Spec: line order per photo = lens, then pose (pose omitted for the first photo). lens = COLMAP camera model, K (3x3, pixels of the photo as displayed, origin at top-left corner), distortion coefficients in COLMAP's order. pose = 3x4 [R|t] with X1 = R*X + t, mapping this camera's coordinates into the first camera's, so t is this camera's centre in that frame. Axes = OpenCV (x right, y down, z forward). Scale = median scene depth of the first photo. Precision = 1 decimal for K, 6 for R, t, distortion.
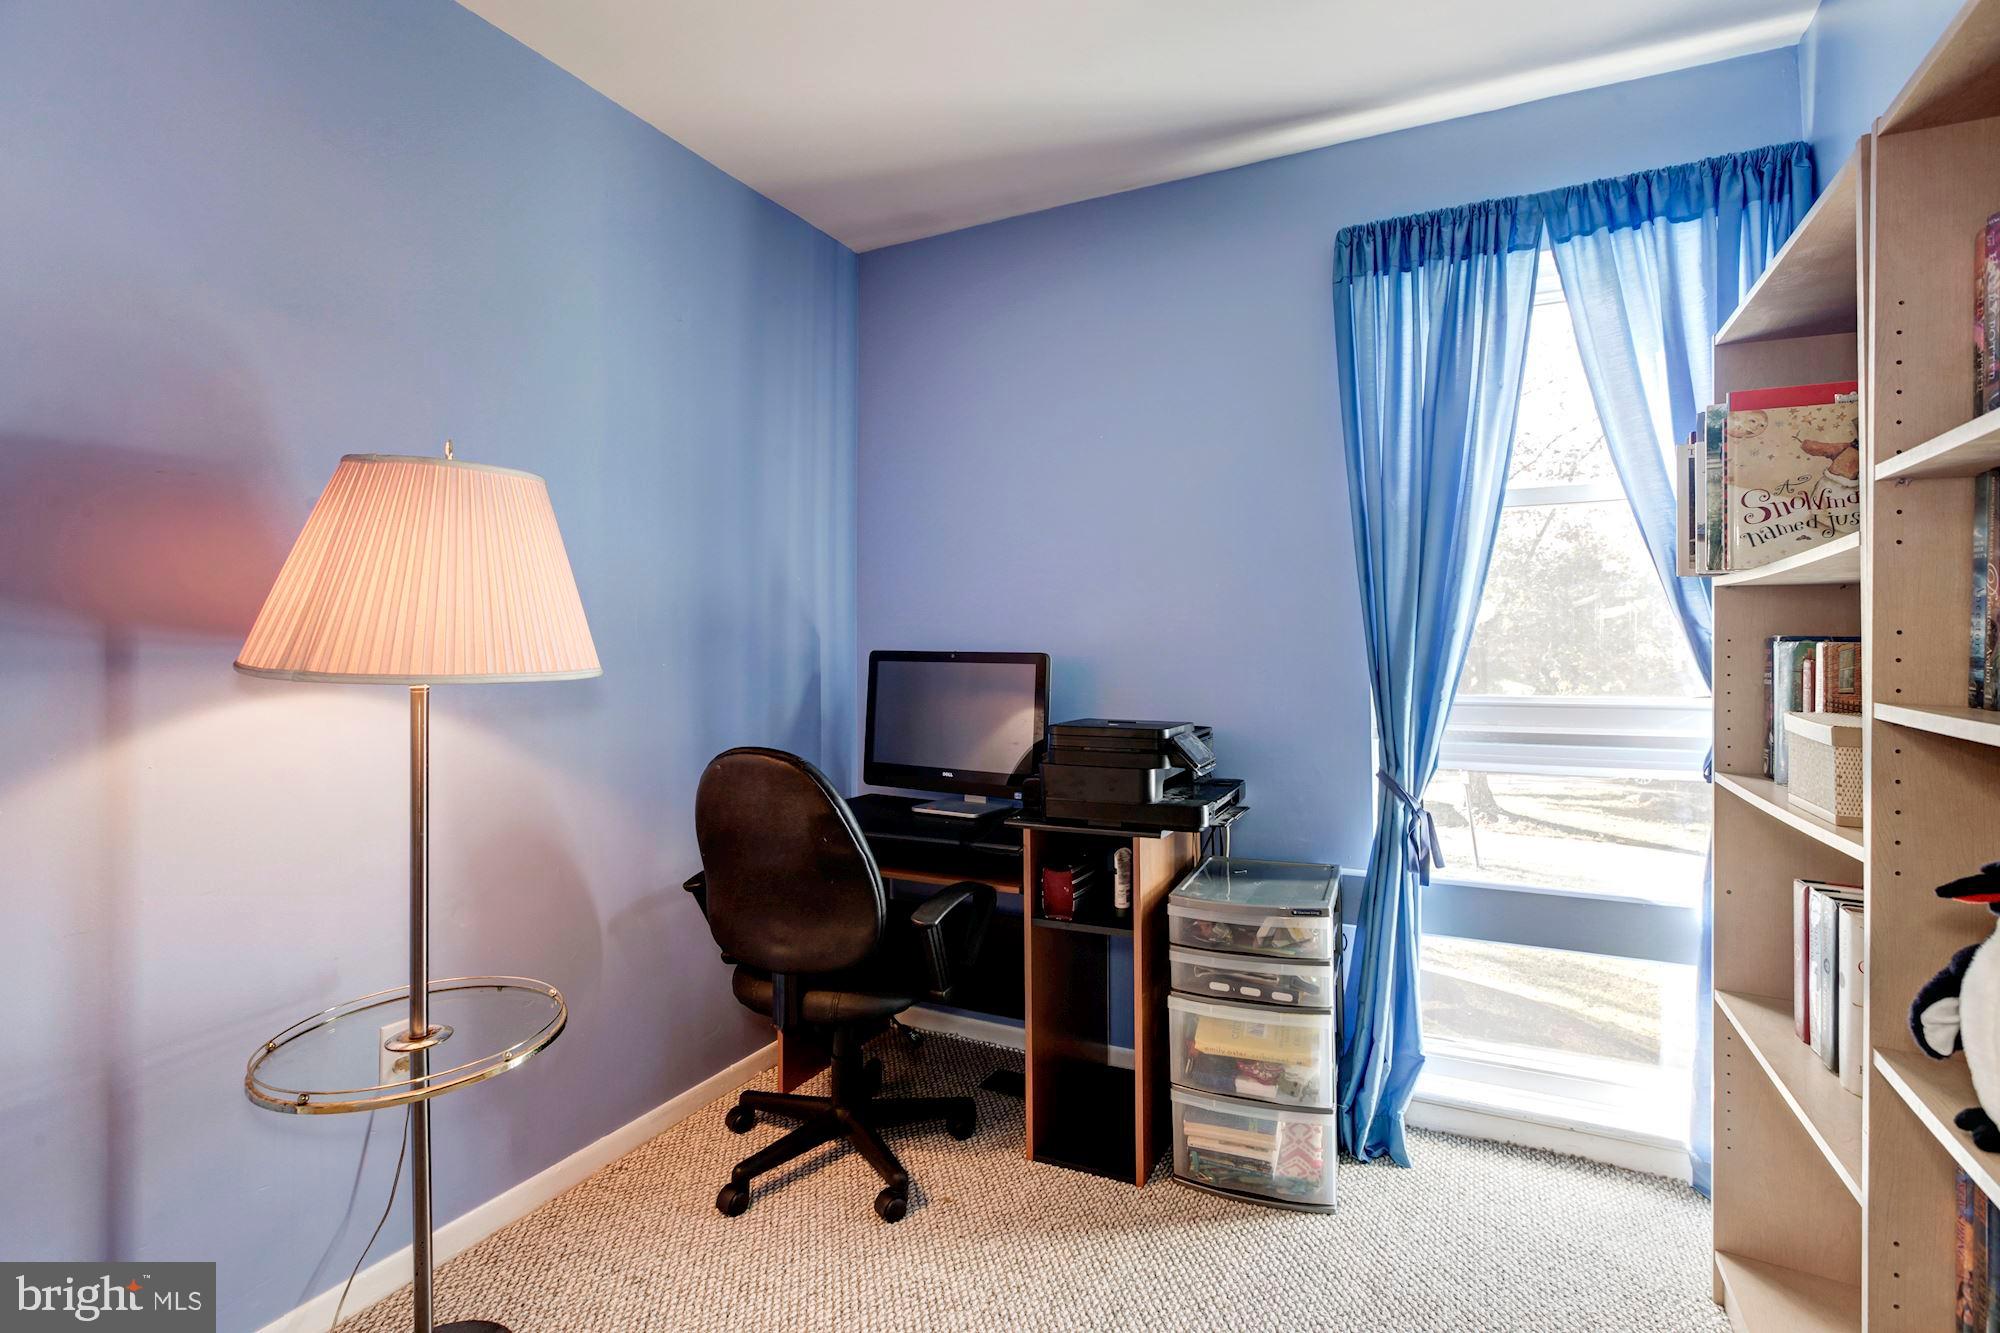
lens RADIAL K [[899.2, 0, 999.4], [0, 899.2, 628.9], [0, 0, 1]] dist [-0.023716, 0.012738]
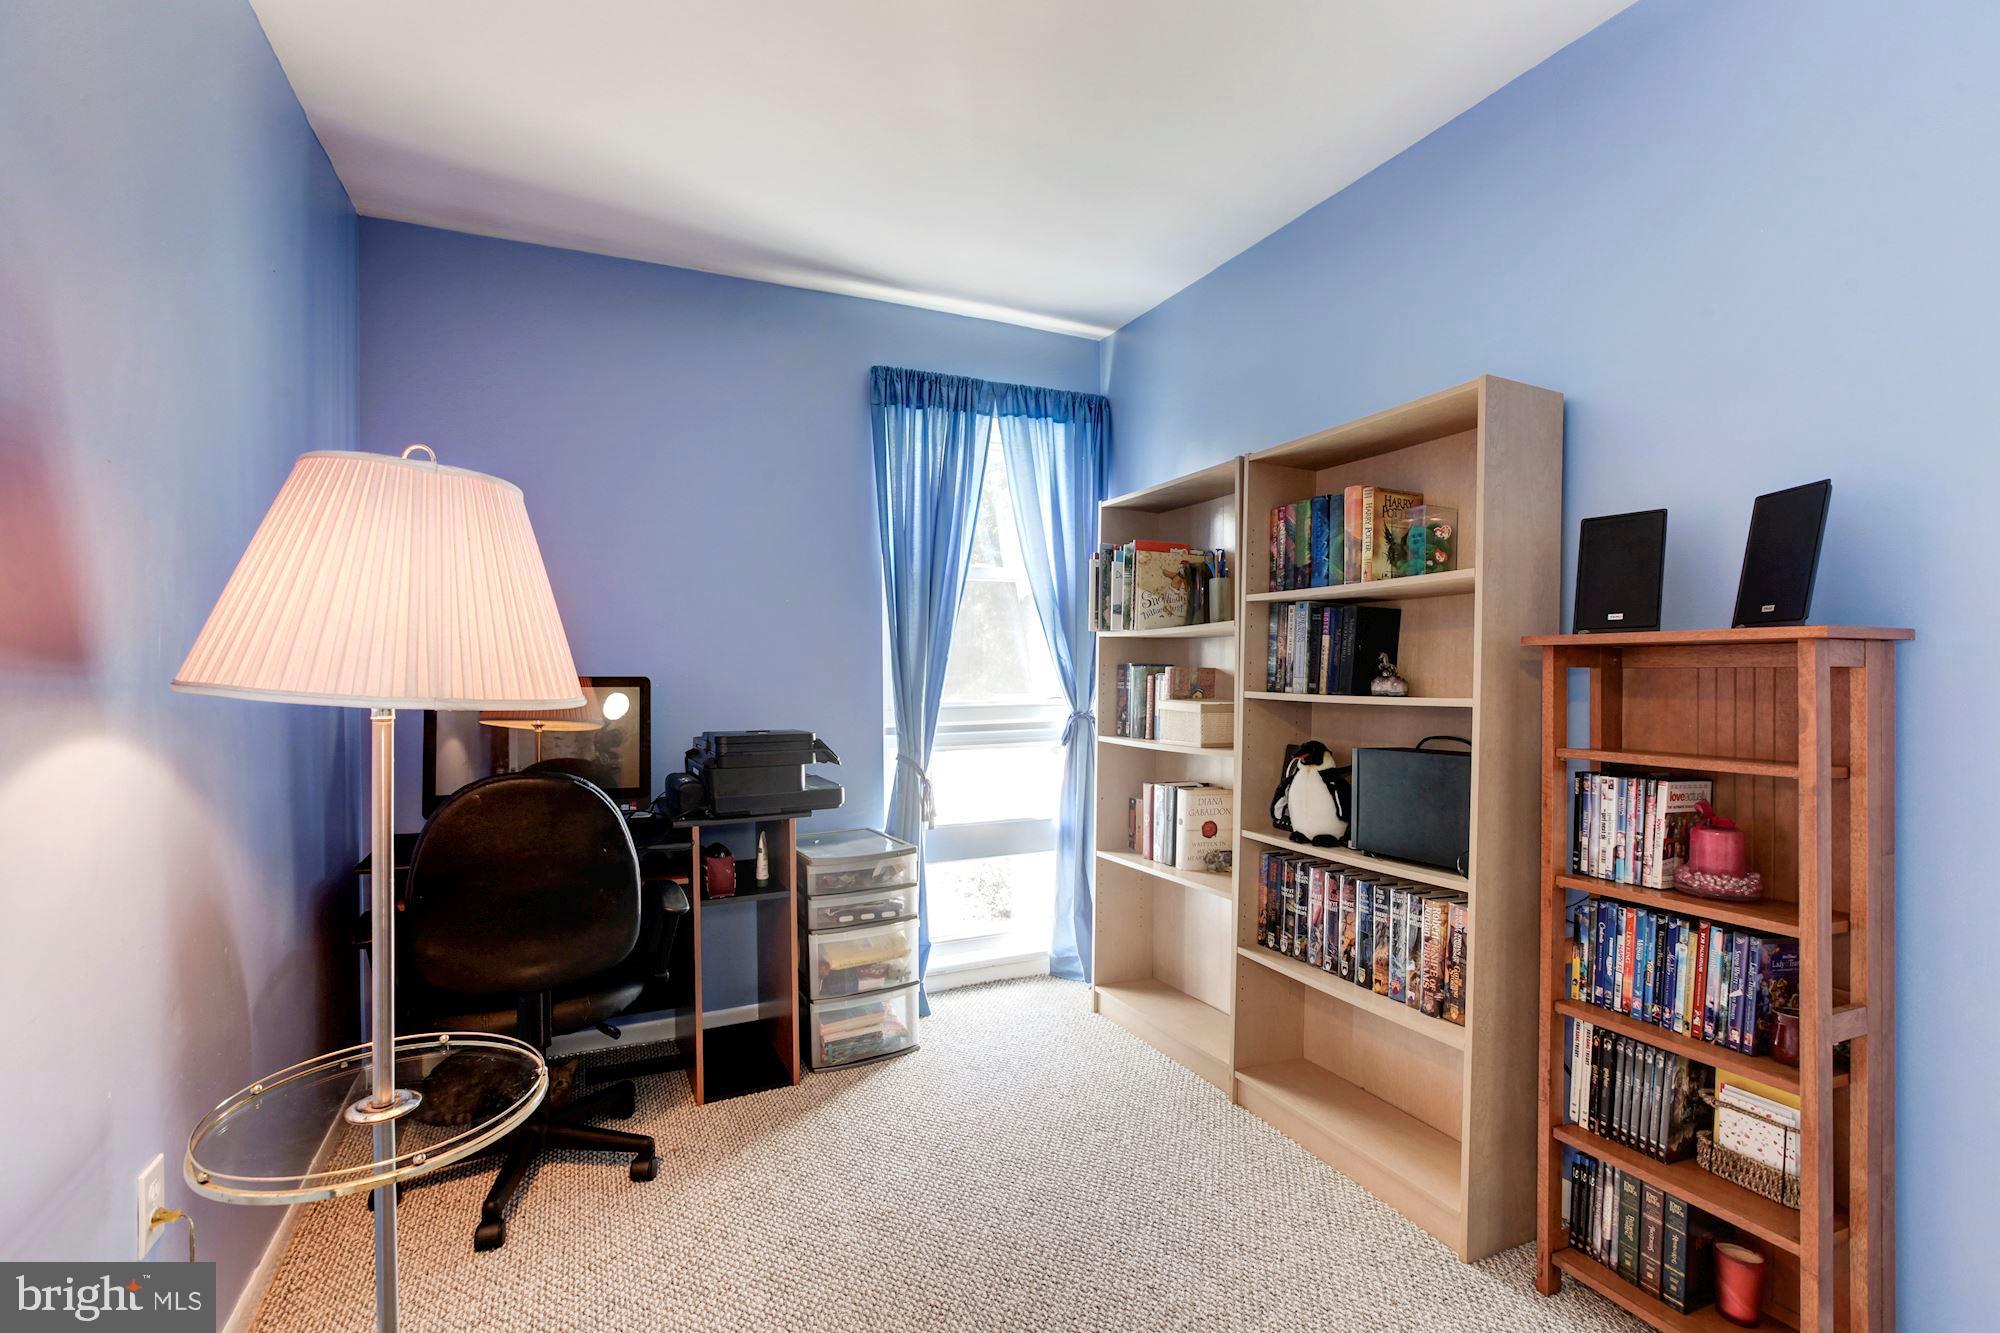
lens RADIAL K [[899.5, 0, 973.8], [0, 899.5, 679.1], [0, 0, 1]] dist [-0.038429, 0.012354]
pose [[0.653795, -0.014036, 0.756542, -0.649543], [-0.011772, 0.999518, 0.028718, -0.007006], [-0.756580, -0.027682, 0.653315, -0.029236]]
